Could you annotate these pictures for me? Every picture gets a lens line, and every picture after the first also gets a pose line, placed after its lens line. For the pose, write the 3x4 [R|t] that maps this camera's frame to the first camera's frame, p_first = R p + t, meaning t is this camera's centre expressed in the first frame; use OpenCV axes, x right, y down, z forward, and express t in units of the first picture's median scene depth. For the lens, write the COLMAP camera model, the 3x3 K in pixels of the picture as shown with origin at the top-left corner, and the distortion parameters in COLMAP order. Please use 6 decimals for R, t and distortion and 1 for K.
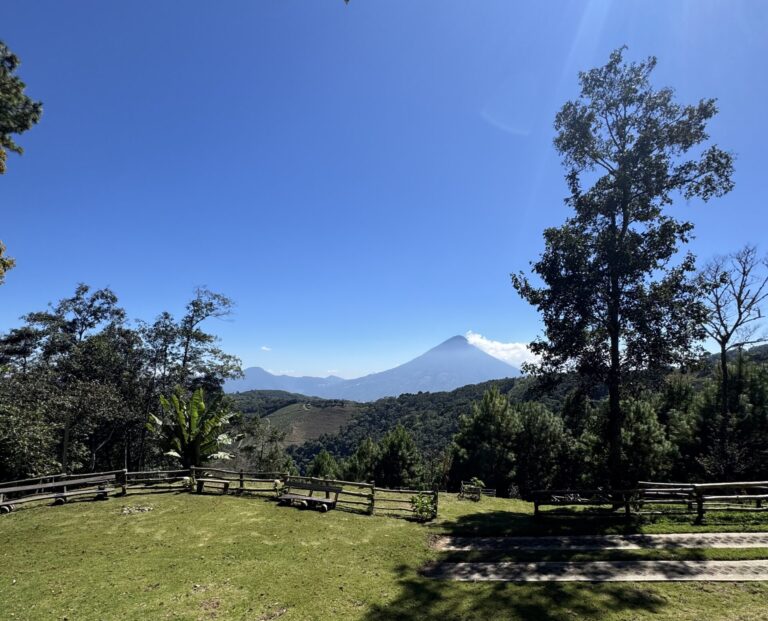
lens RADIAL K [[411.8, 0, 384.3], [0, 411.8, 381.7], [0, 0, 1]] dist [0.005552, -0.001999]
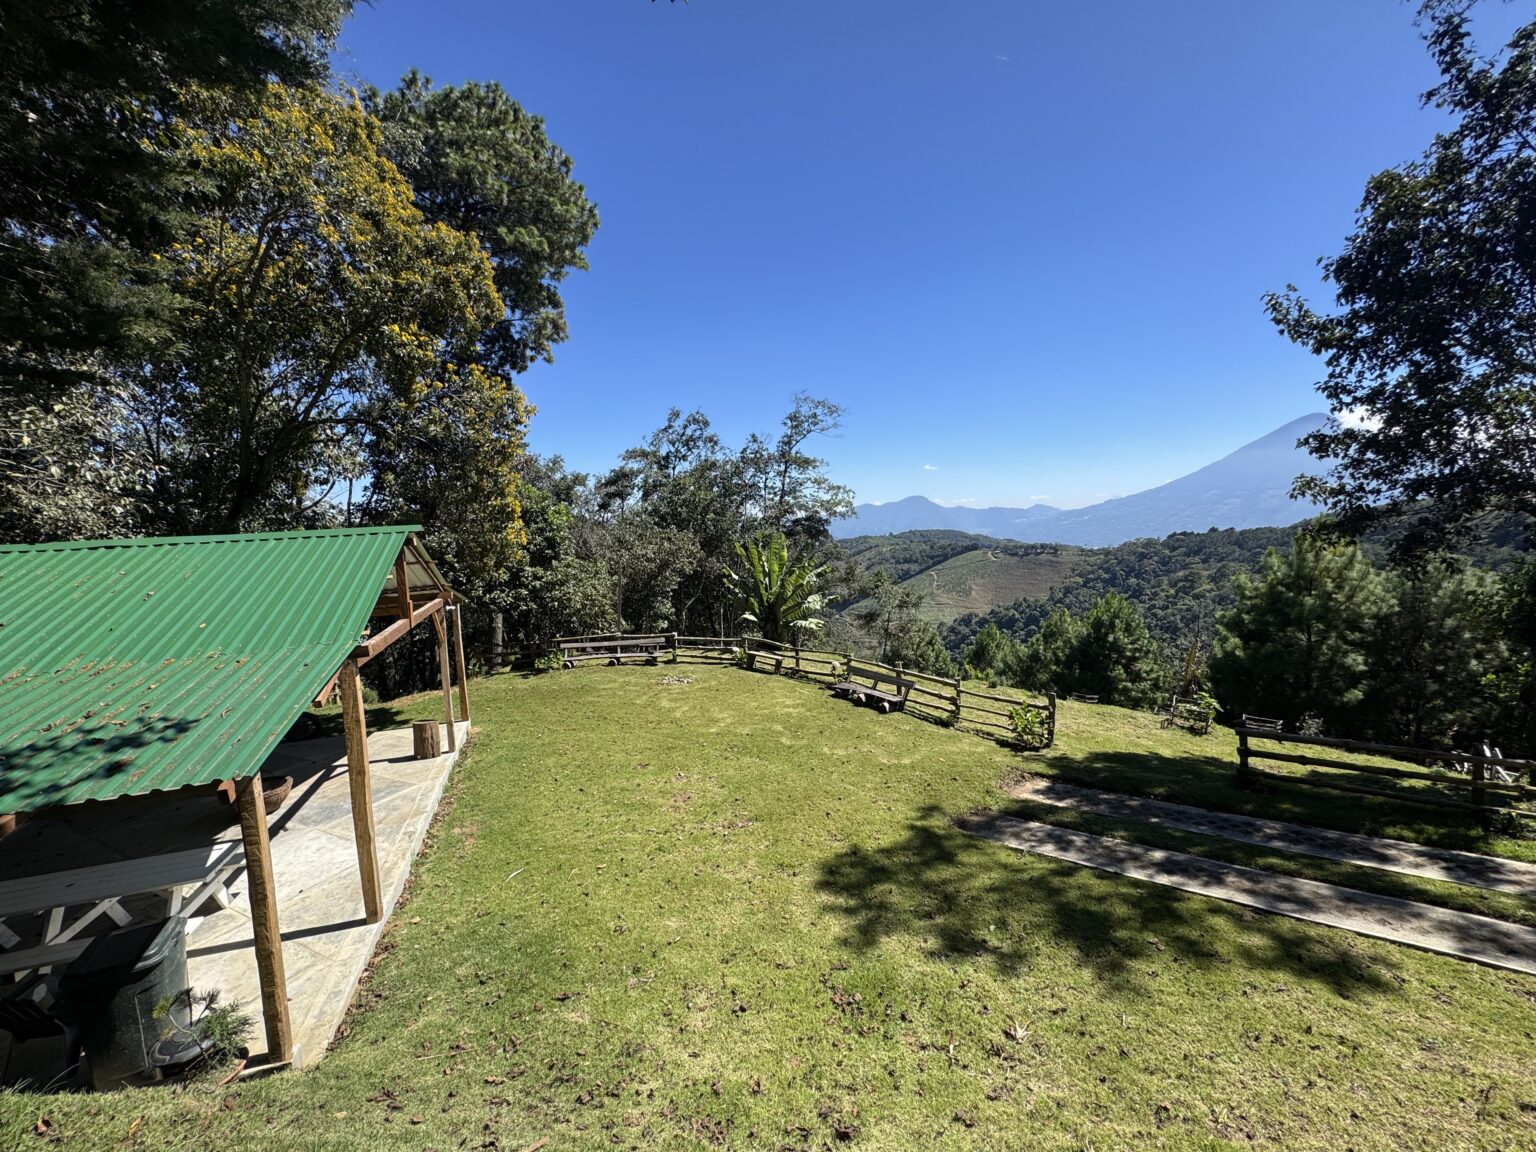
lens RADIAL K [[619.0, 0, 772.4], [0, 619.0, 580.7], [0, 0, 1]] dist [0.003871, -0.001811]
pose [[0.852303, 0.025538, -0.522425, 0.161174], [0.028477, 0.995060, 0.095102, -0.007974], [0.522273, -0.095933, 0.847365, 0.024985]]
